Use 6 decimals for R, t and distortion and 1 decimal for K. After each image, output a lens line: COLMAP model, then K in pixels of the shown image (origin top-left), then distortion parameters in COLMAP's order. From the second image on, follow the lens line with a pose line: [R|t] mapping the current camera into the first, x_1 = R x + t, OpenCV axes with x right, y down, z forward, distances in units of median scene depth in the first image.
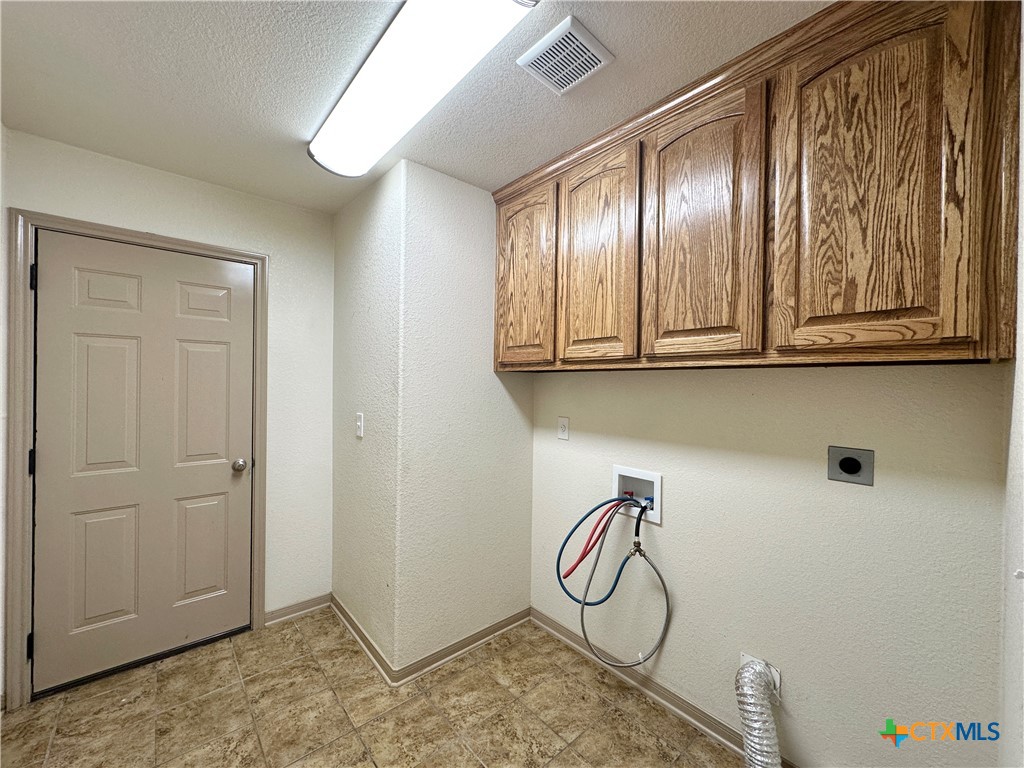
lens RADIAL K [[407.3, 0, 512.6], [0, 407.3, 383.8], [0, 0, 1]] dist [-0.001216, 0.000319]
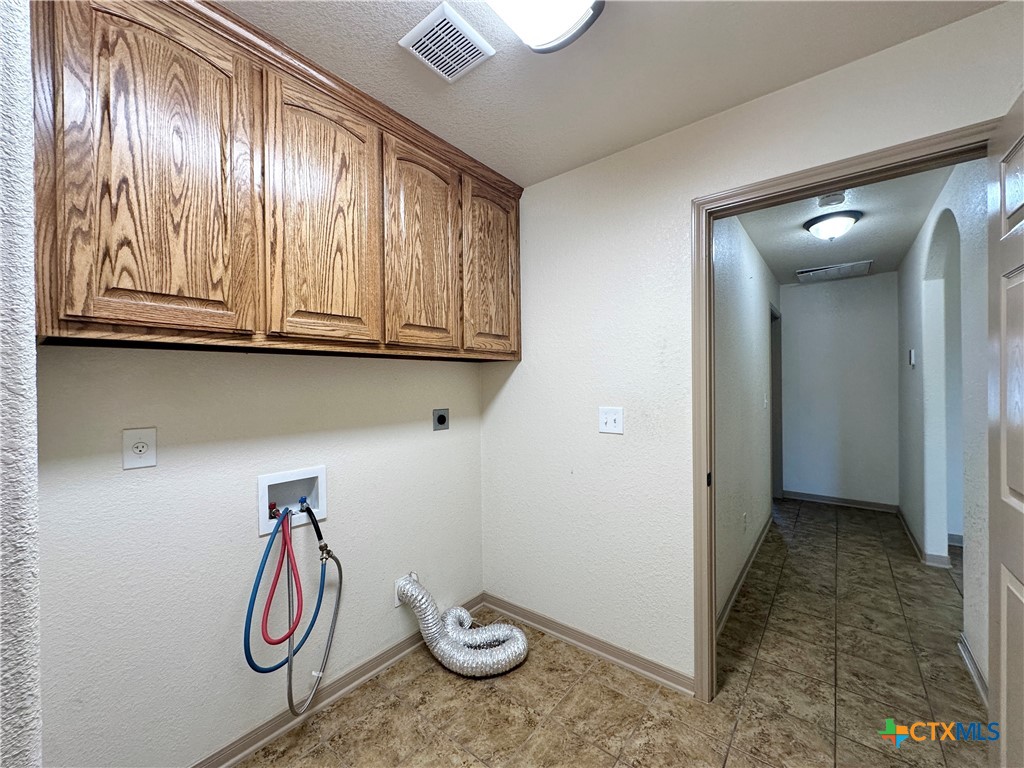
lens RADIAL K [[407.3, 0, 512.6], [0, 407.3, 383.8], [0, 0, 1]] dist [-0.001216, 0.000319]
pose [[-0.174907, -0.013752, 0.984489, -0.718236], [0.010504, 0.999819, 0.015832, 0.022744], [-0.984529, 0.013110, -0.174731, 0.813341]]
